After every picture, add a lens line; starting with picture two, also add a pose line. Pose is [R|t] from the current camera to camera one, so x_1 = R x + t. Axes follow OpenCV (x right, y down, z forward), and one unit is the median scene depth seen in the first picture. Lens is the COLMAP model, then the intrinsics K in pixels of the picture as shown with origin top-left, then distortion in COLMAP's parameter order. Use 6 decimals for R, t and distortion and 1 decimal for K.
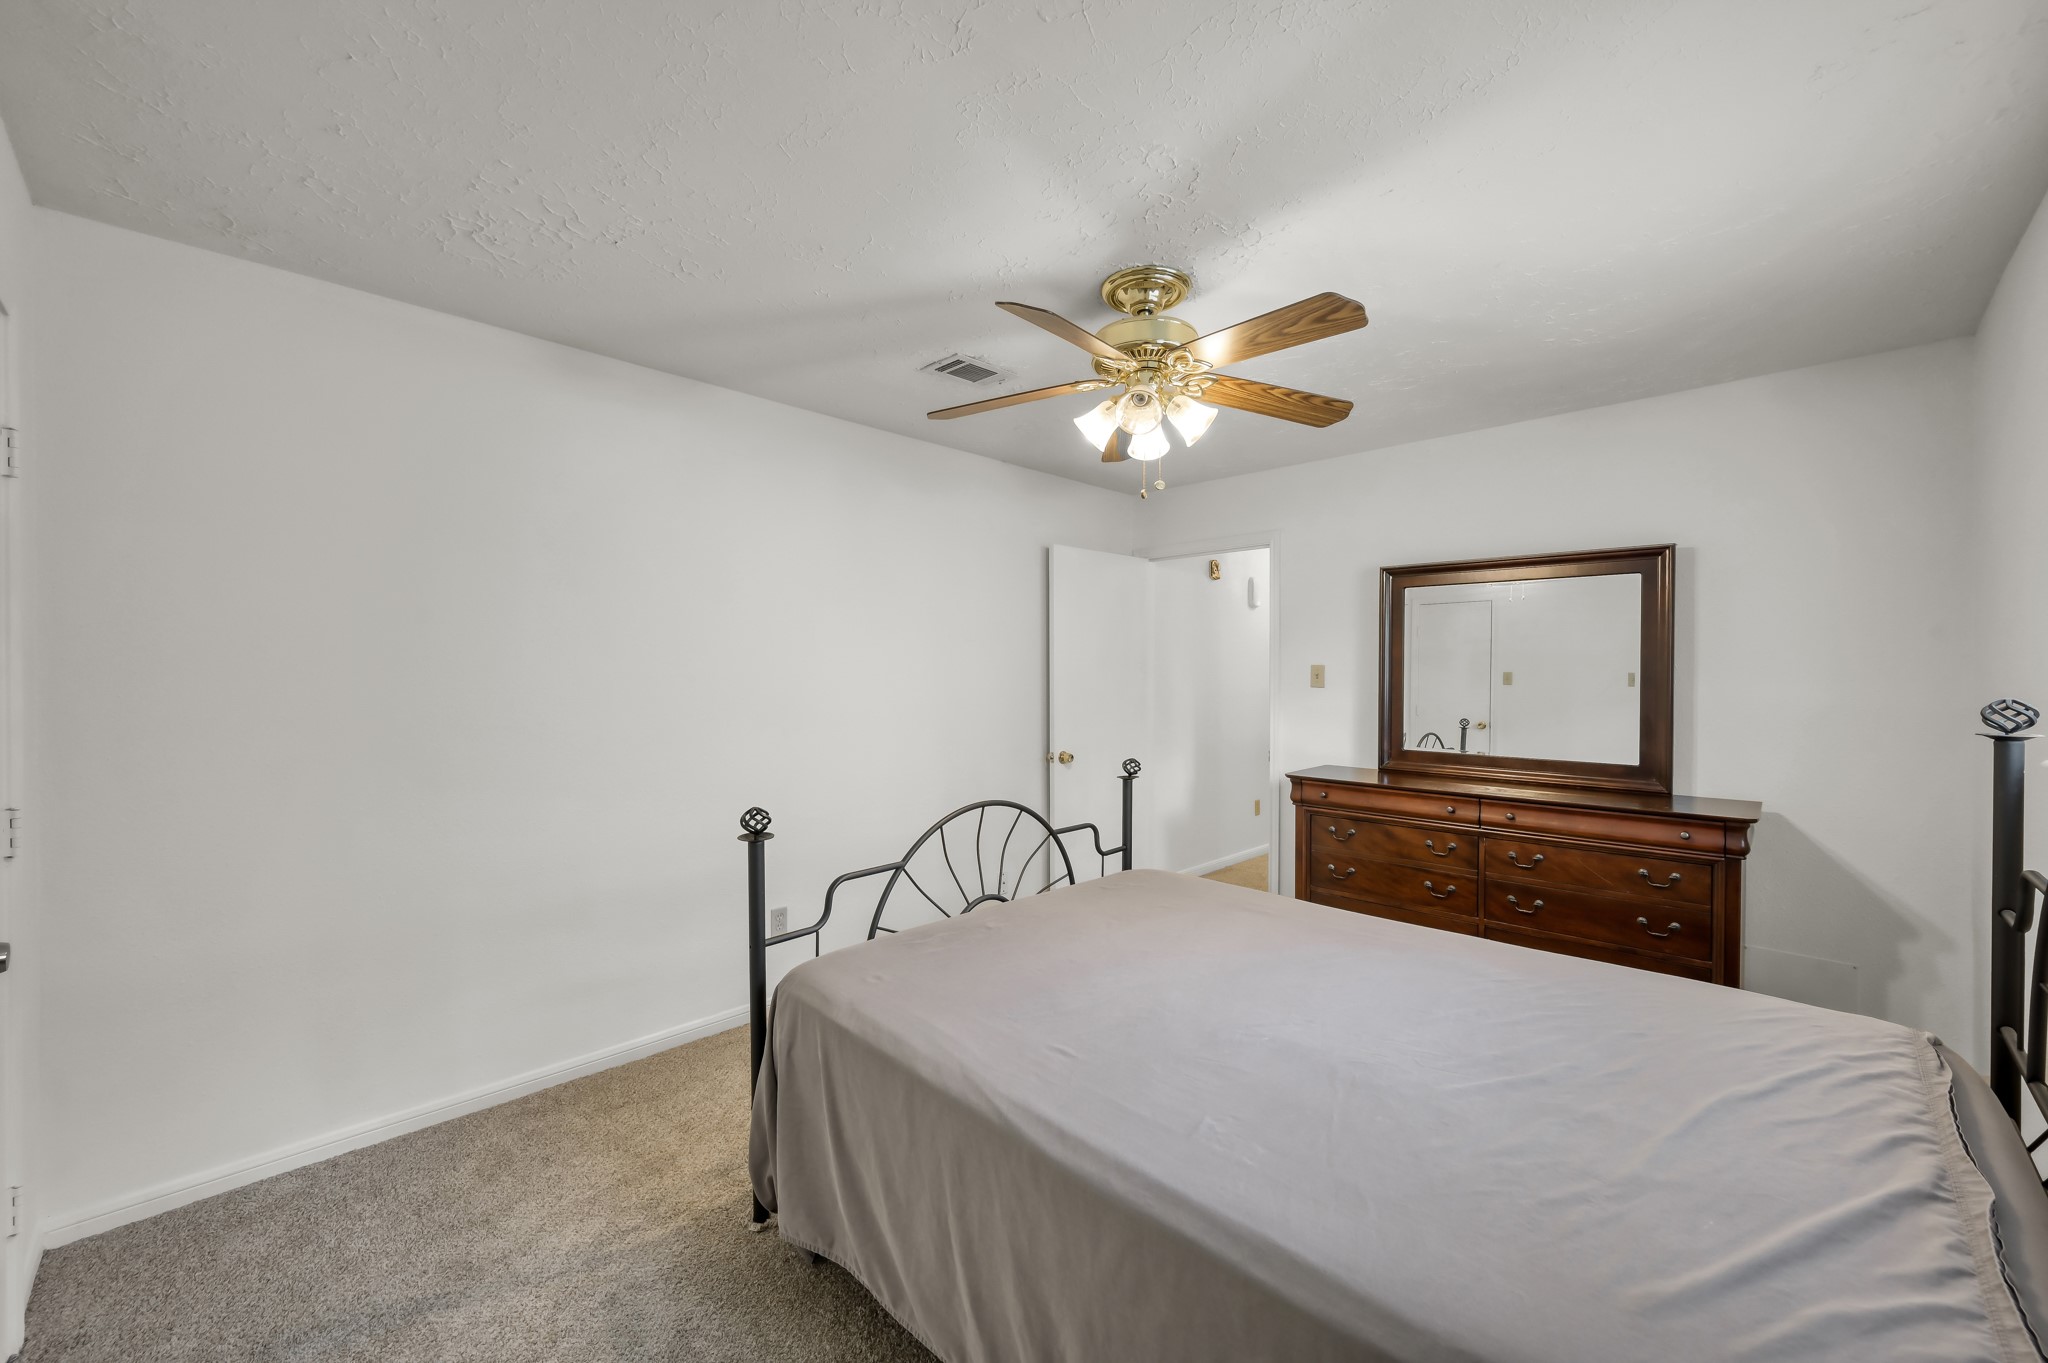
lens RADIAL K [[809.5, 0, 1025.2], [0, 809.5, 677.4], [0, 0, 1]] dist [-0.001272, 0.000333]
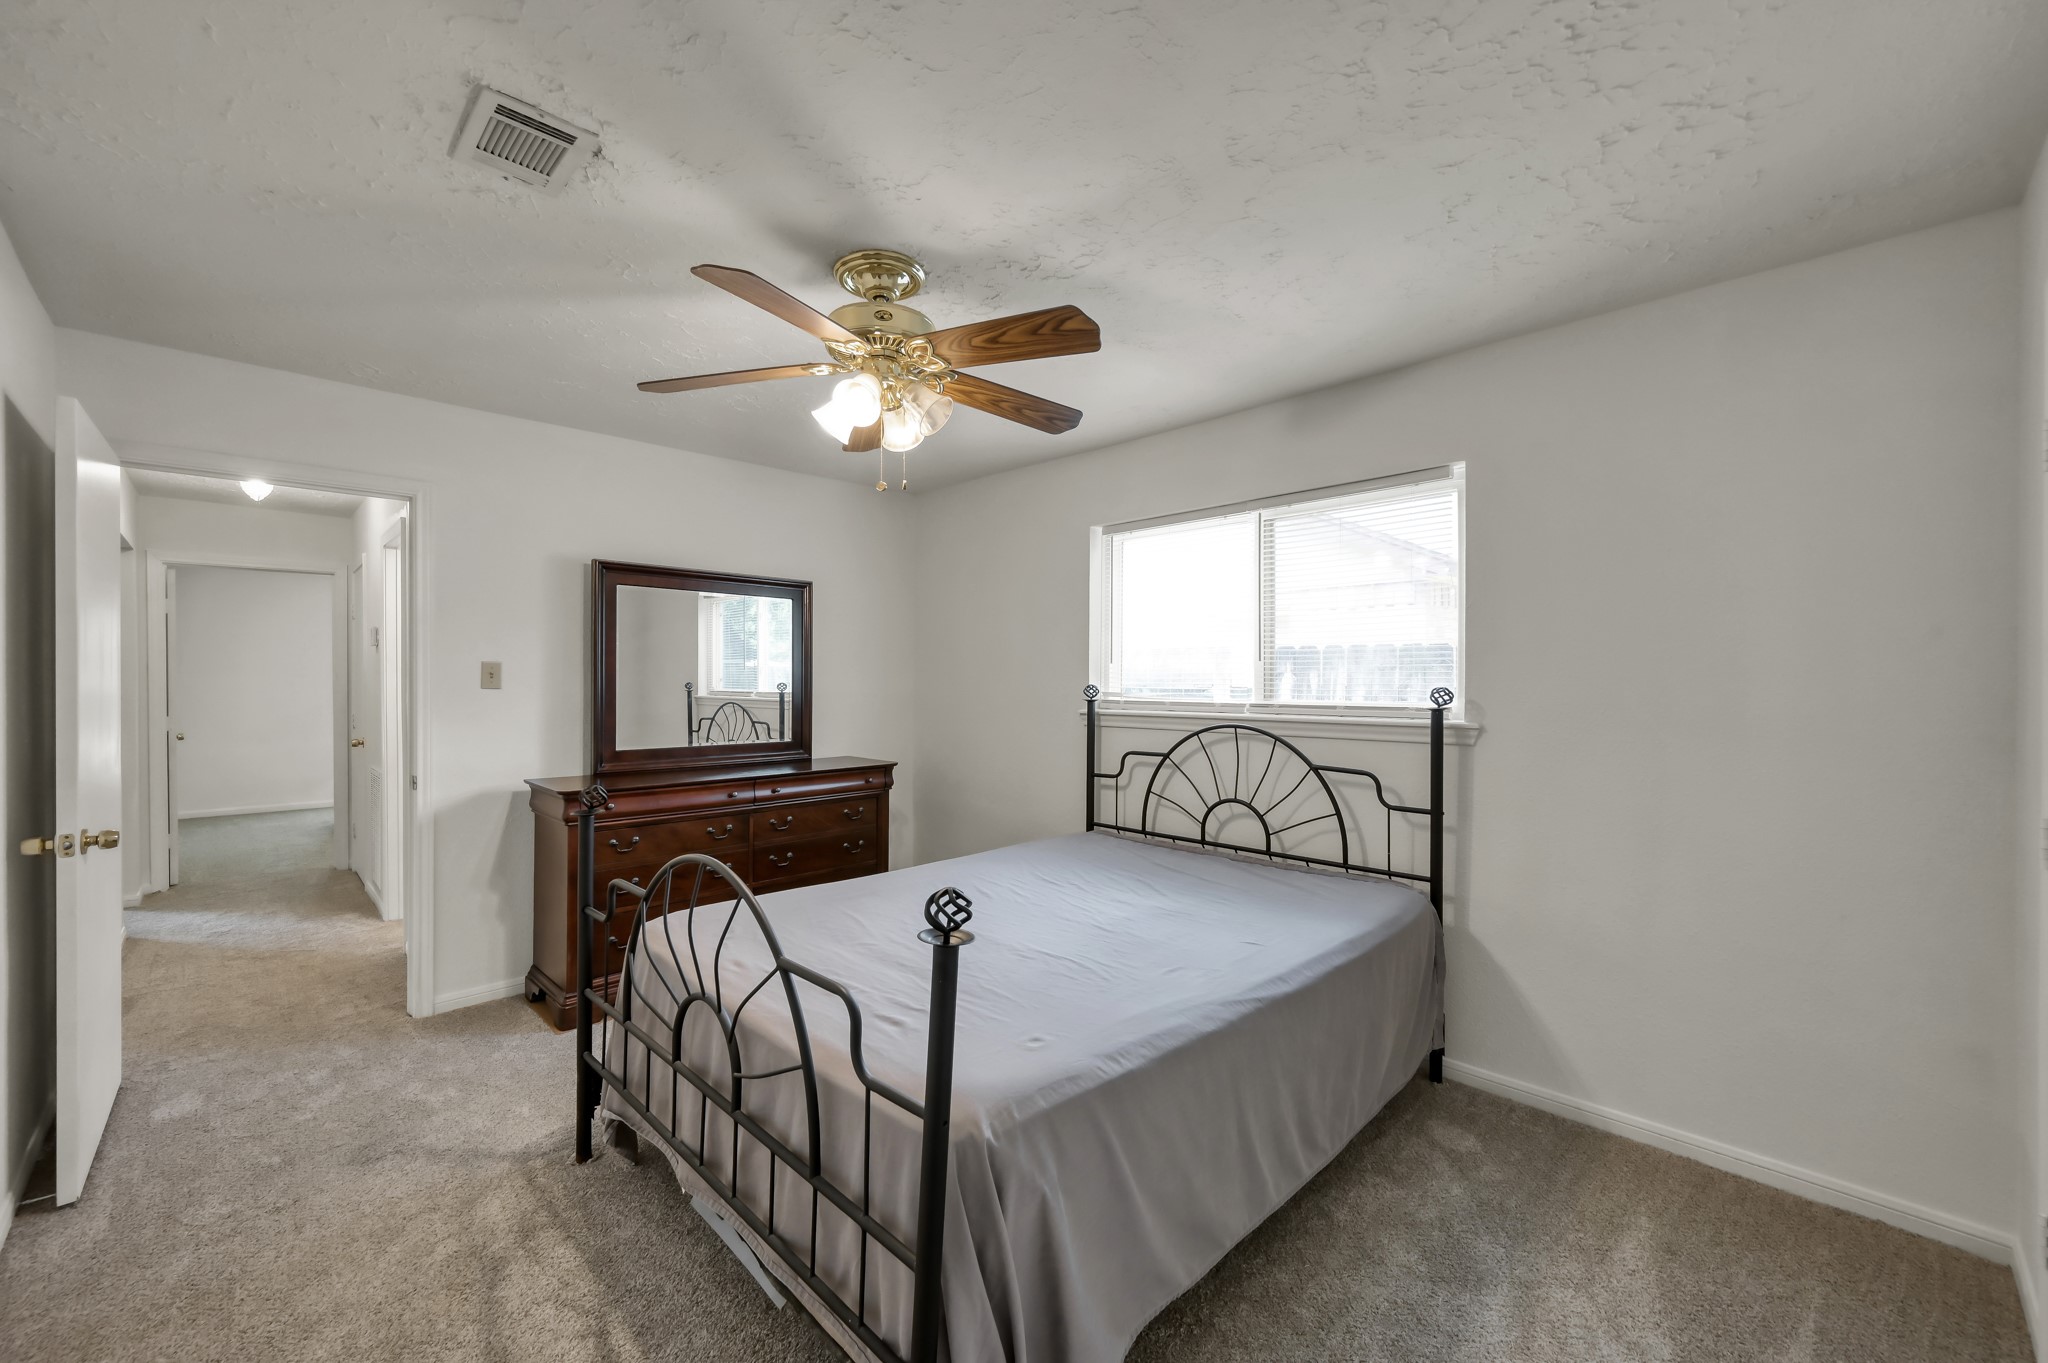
lens RADIAL K [[809.5, 0, 1025.2], [0, 809.5, 677.4], [0, 0, 1]] dist [-0.001272, 0.000333]
pose [[0.014161, -0.002905, 0.999896, -0.611796], [0.000963, 0.999995, 0.002892, -0.001890], [-0.999899, 0.000922, 0.014164, 0.603266]]
